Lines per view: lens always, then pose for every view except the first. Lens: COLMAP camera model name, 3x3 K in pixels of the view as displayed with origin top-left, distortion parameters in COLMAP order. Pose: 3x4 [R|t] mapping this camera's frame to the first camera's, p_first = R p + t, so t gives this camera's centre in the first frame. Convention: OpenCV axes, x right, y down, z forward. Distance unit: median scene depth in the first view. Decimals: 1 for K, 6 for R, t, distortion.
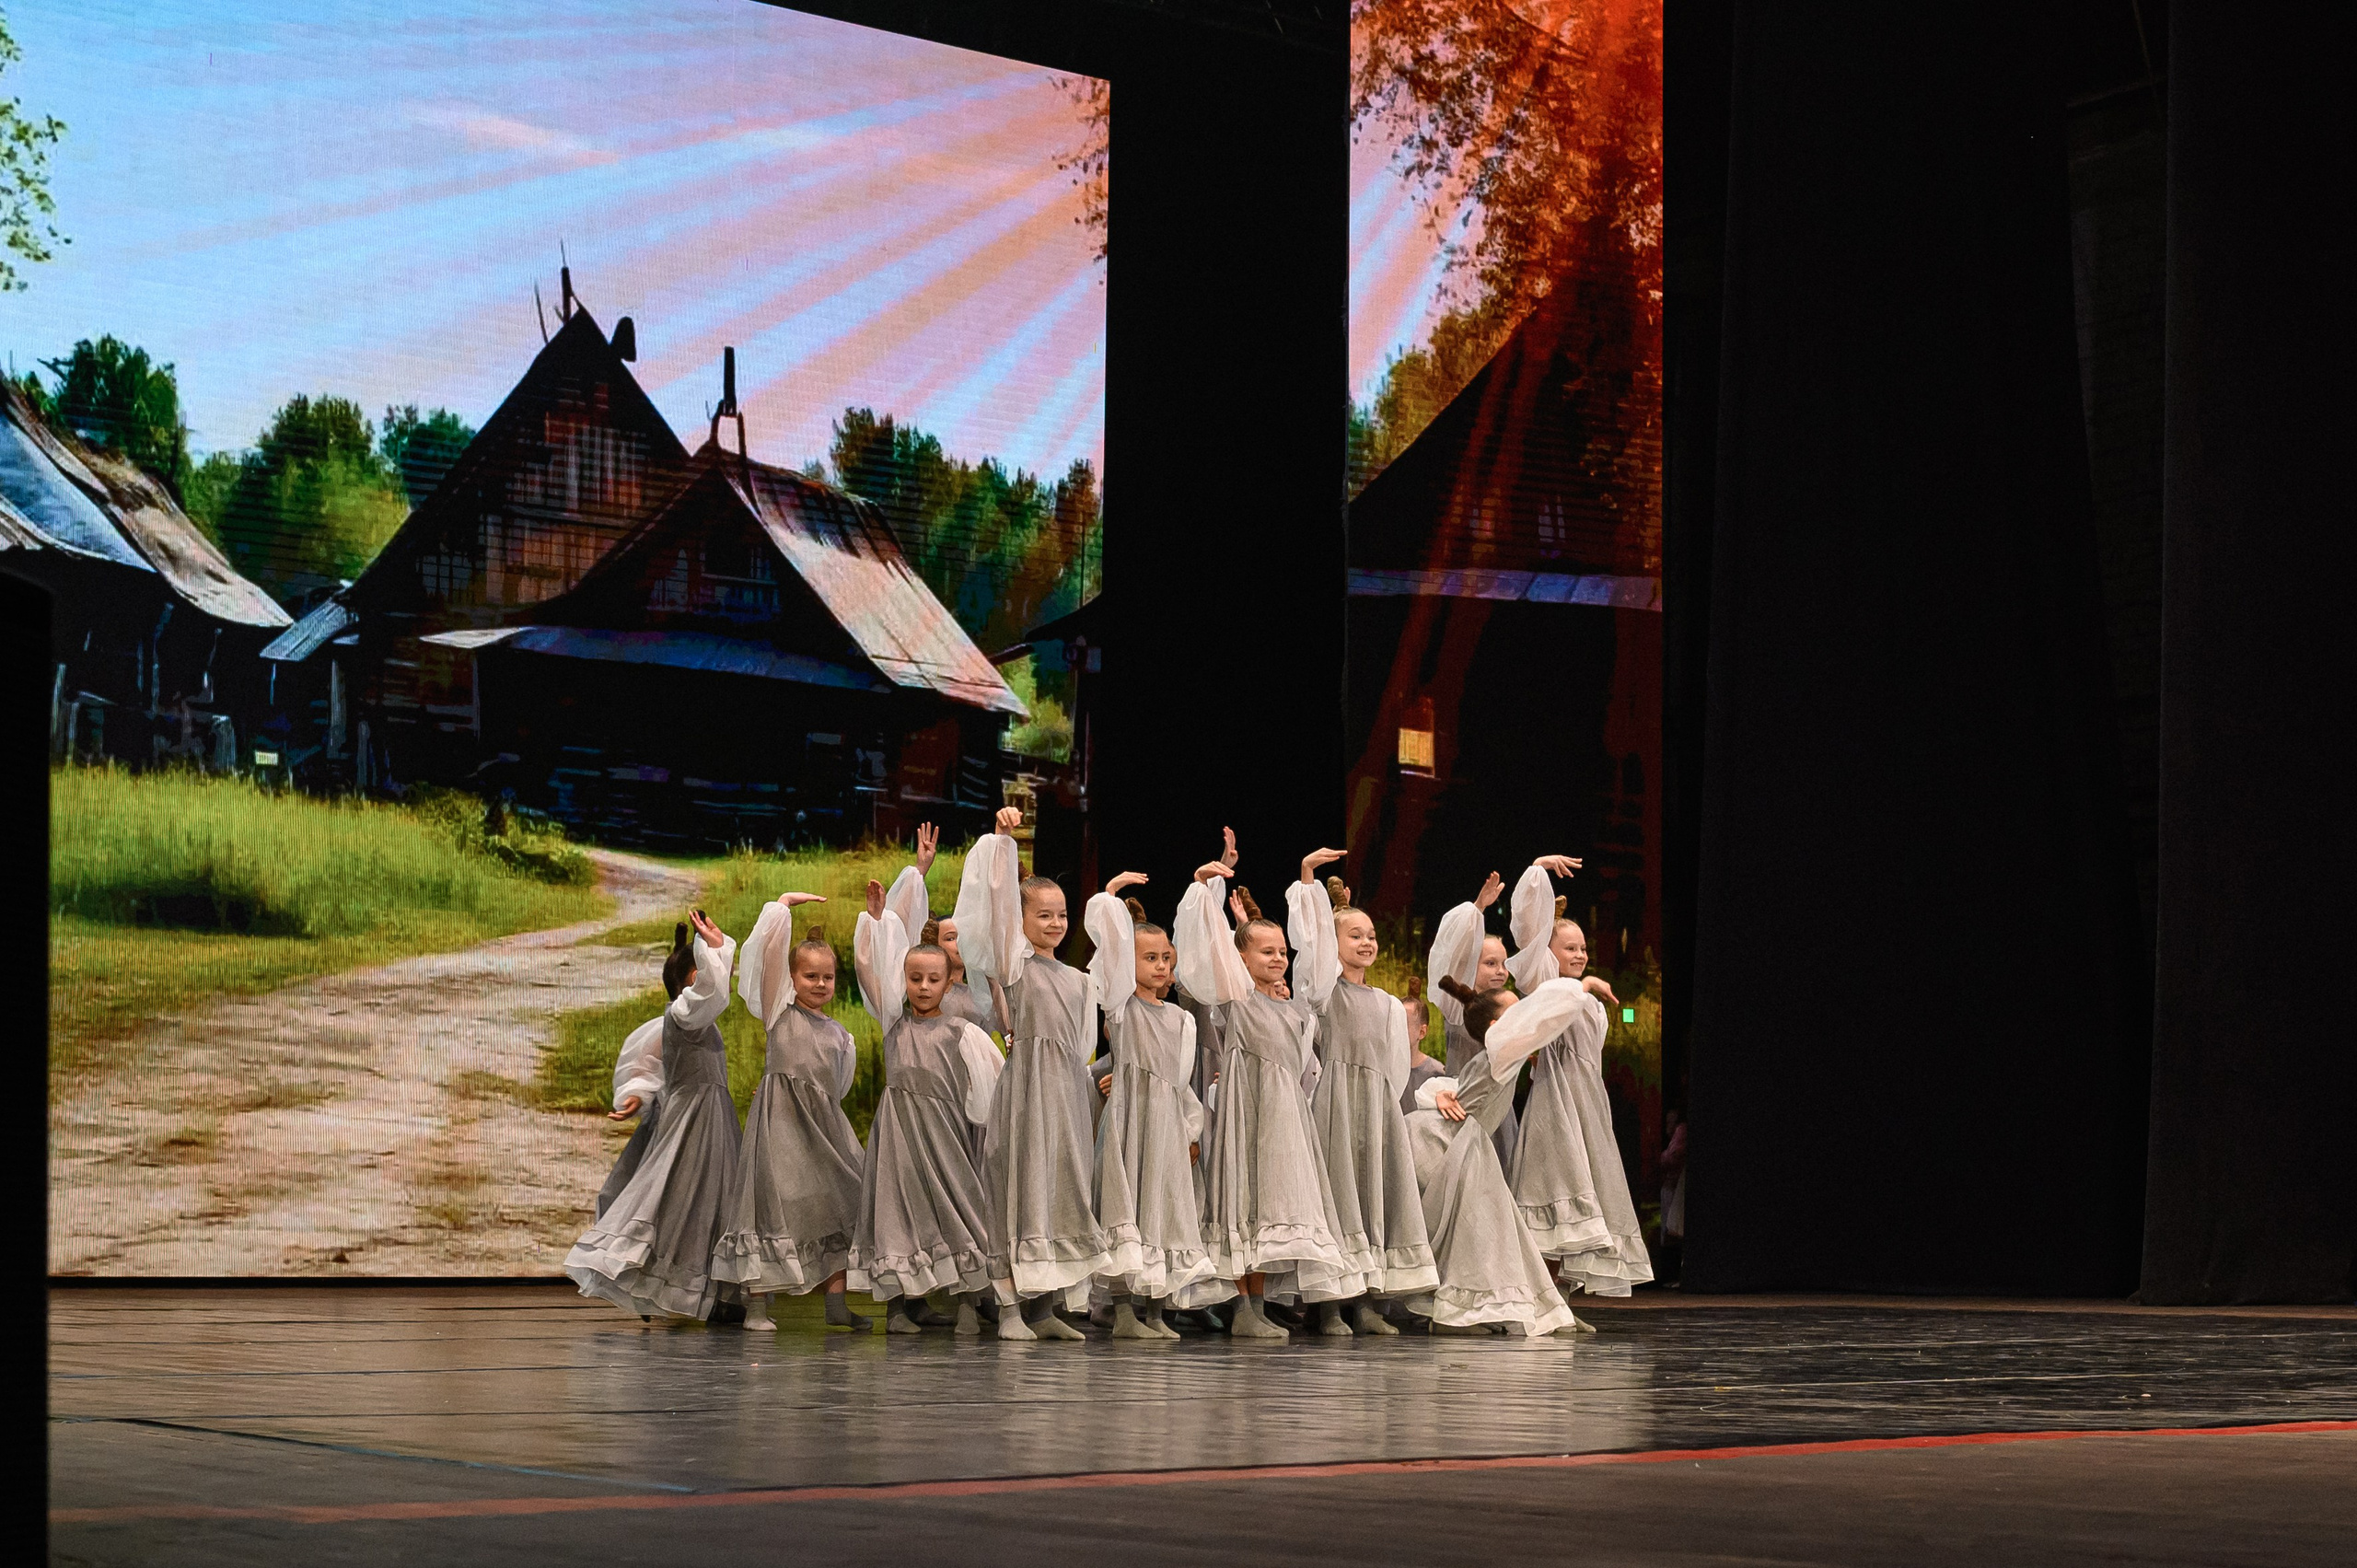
lens RADIAL K [[3835.6, 0, 1267.7], [0, 3835.6, 1103.3], [0, 0, 1]] dist [-0.064051, 0.110737]
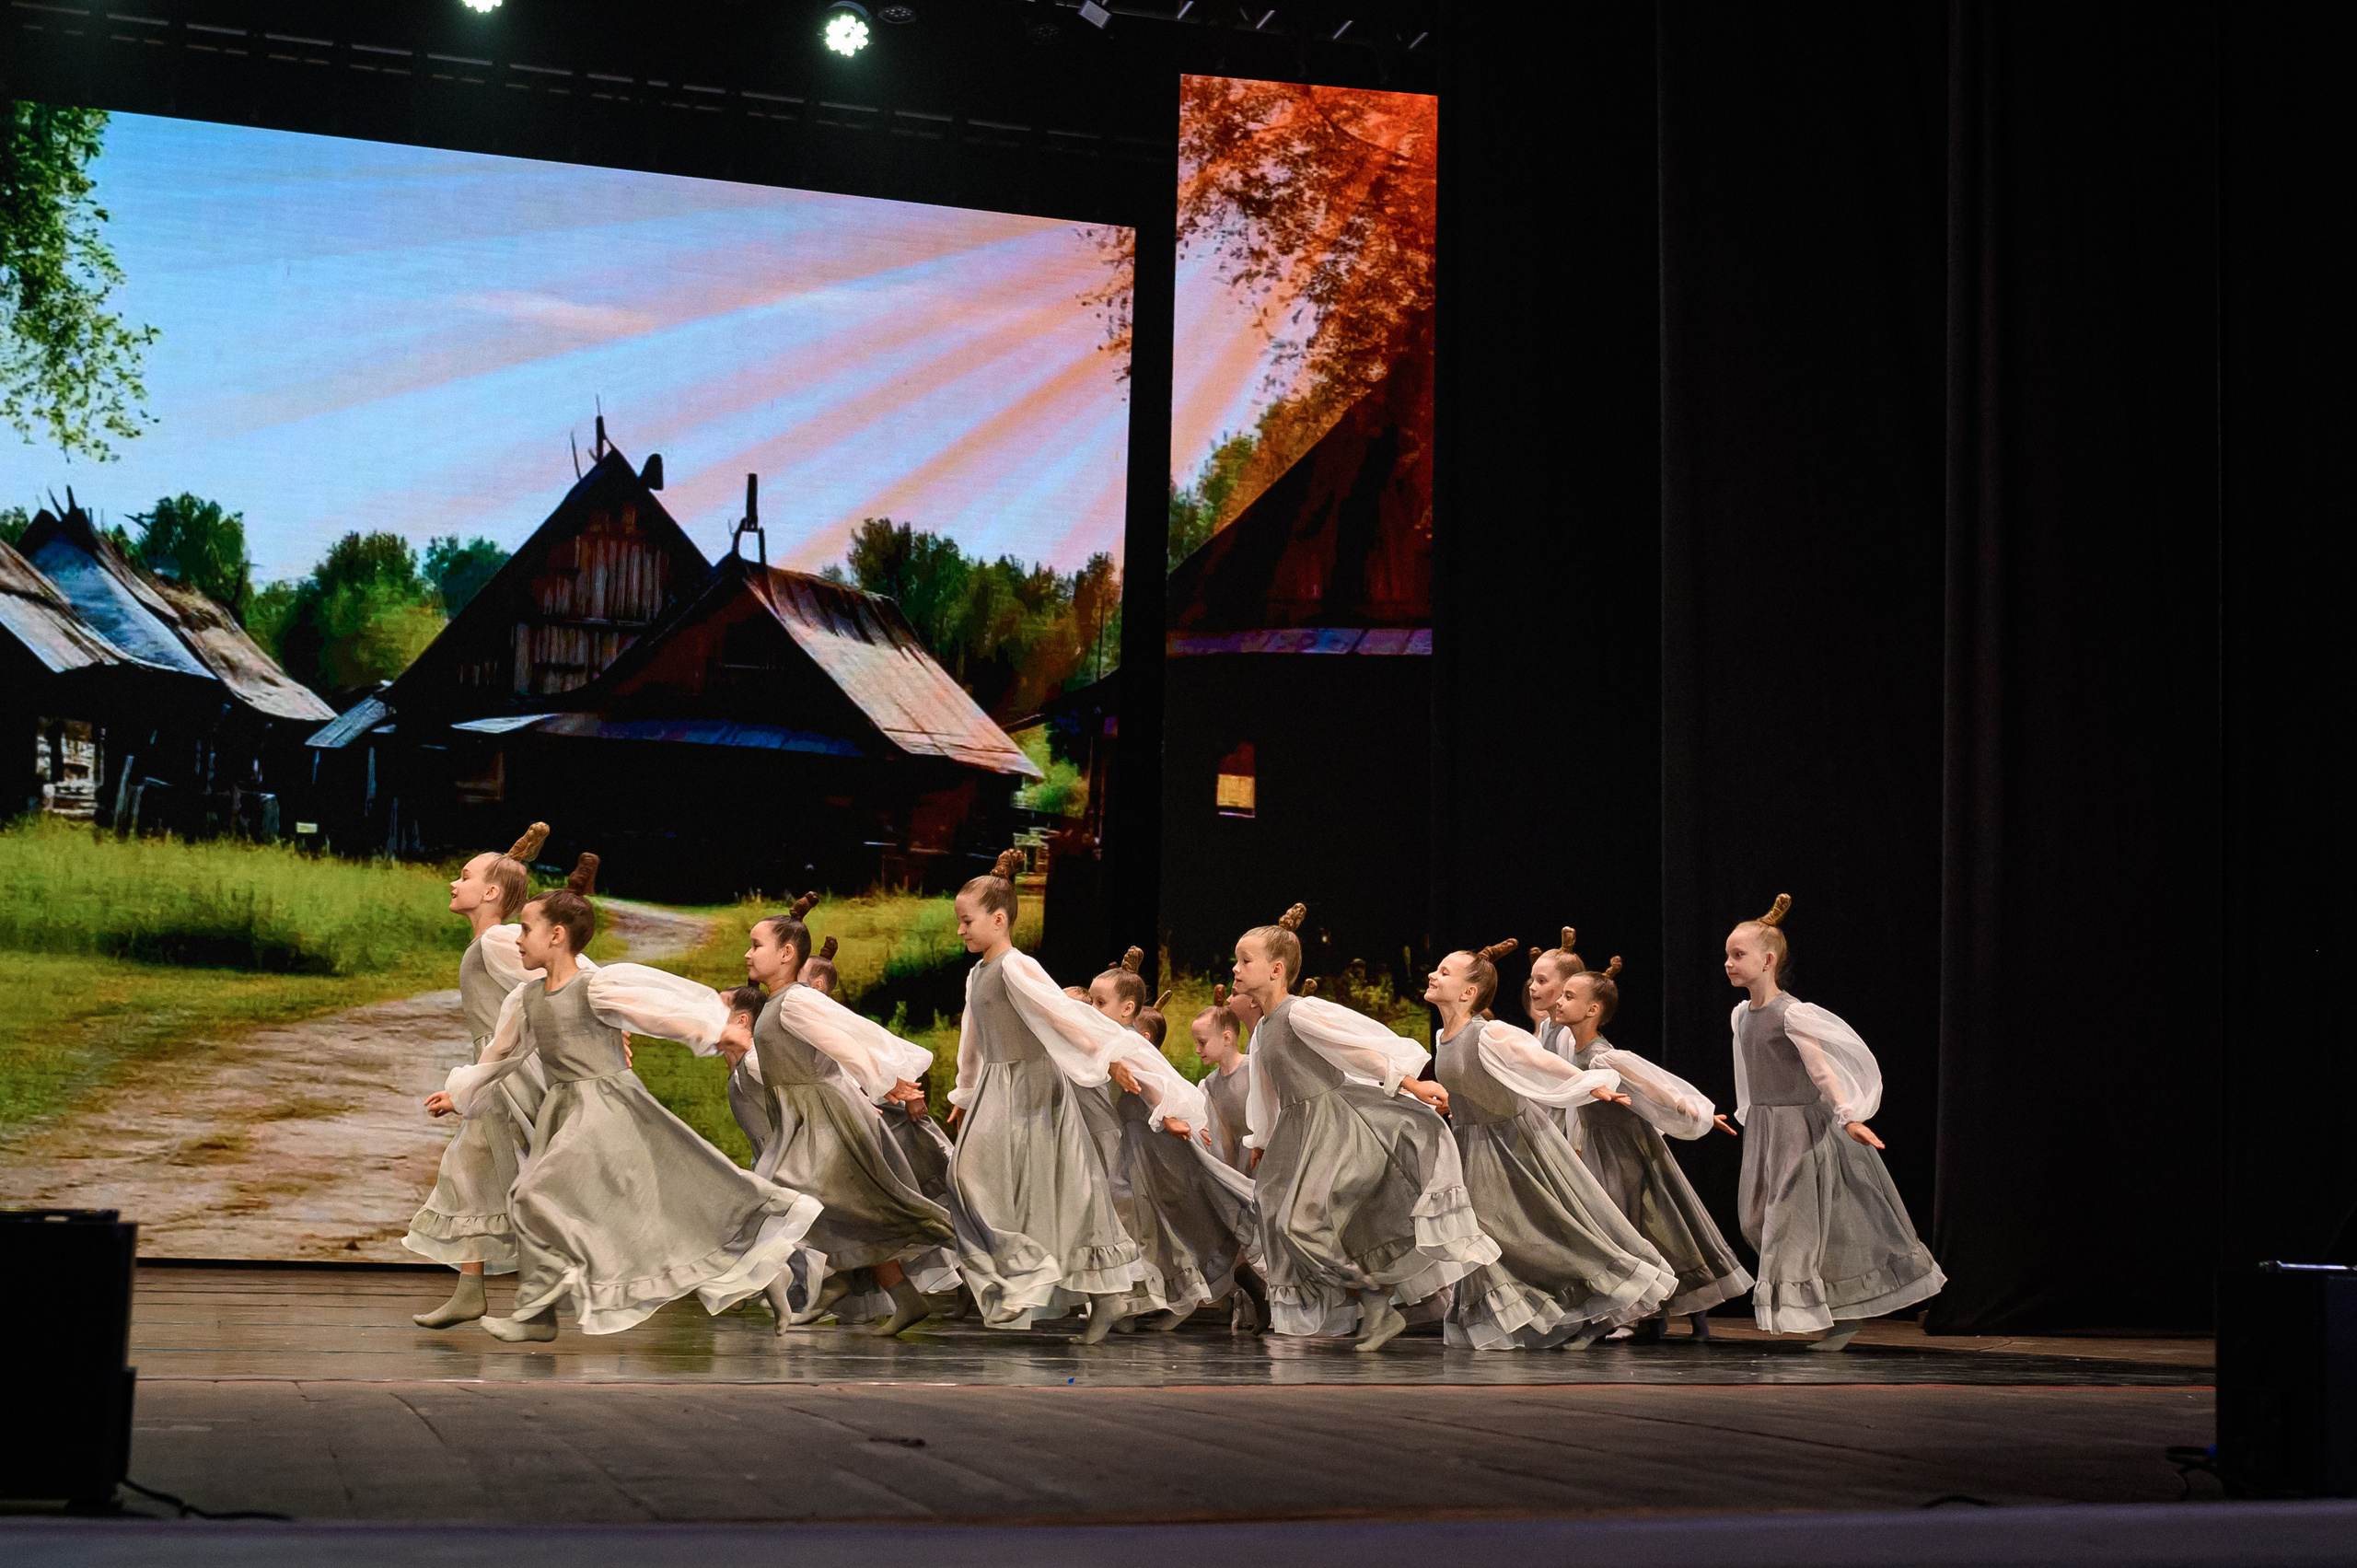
lens RADIAL K [[3258.4, 0, 1309.7], [0, 3258.4, 656.3], [0, 0, 1]] dist [-0.075641, 0.144151]
pose [[0.943918, -0.046134, -0.326941, 0.364017], [-0.002846, 0.989017, -0.147773, 0.006778], [0.330168, 0.140416, 0.933420, 0.130323]]
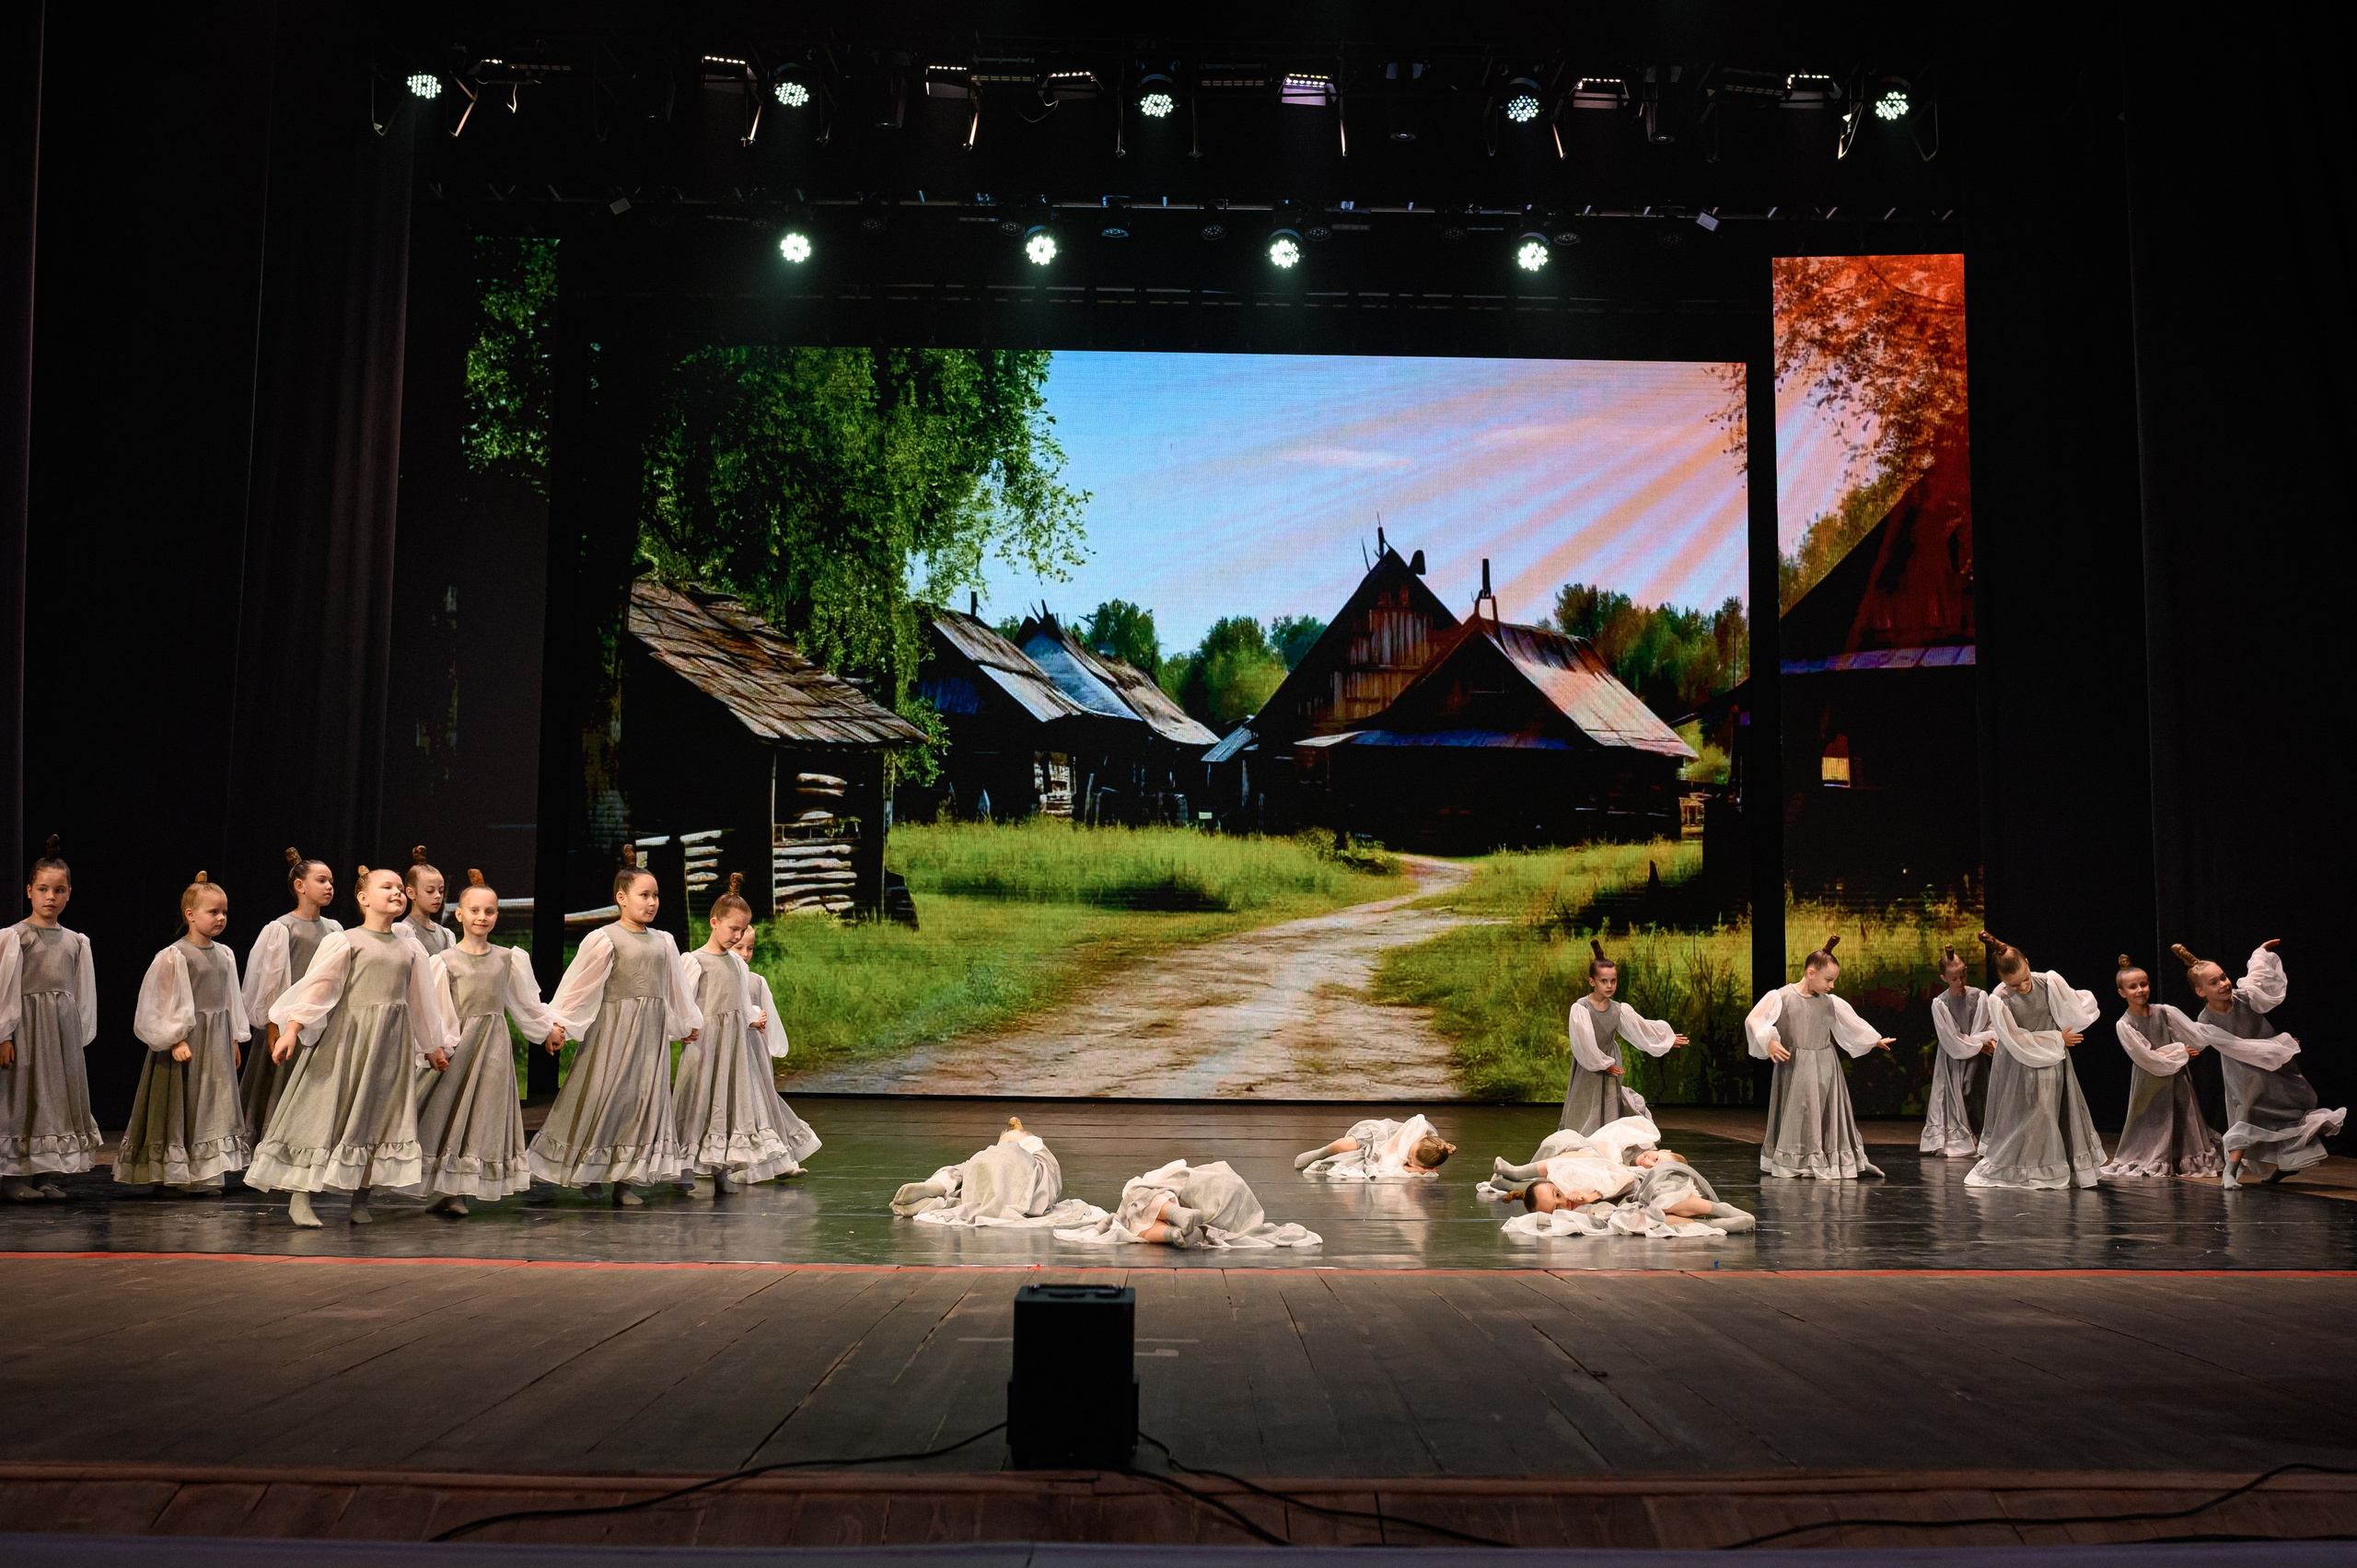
lens RADIAL K [[2286.6, 0, 1219.7], [0, 2286.6, 795.0], [0, 0, 1]] dist [-0.066071, 0.112368]
pose [[0.806815, -0.056430, -0.588103, 0.377651], [0.013619, 0.996940, -0.076976, -0.014653], [0.590647, 0.054096, 0.805115, 0.110787]]
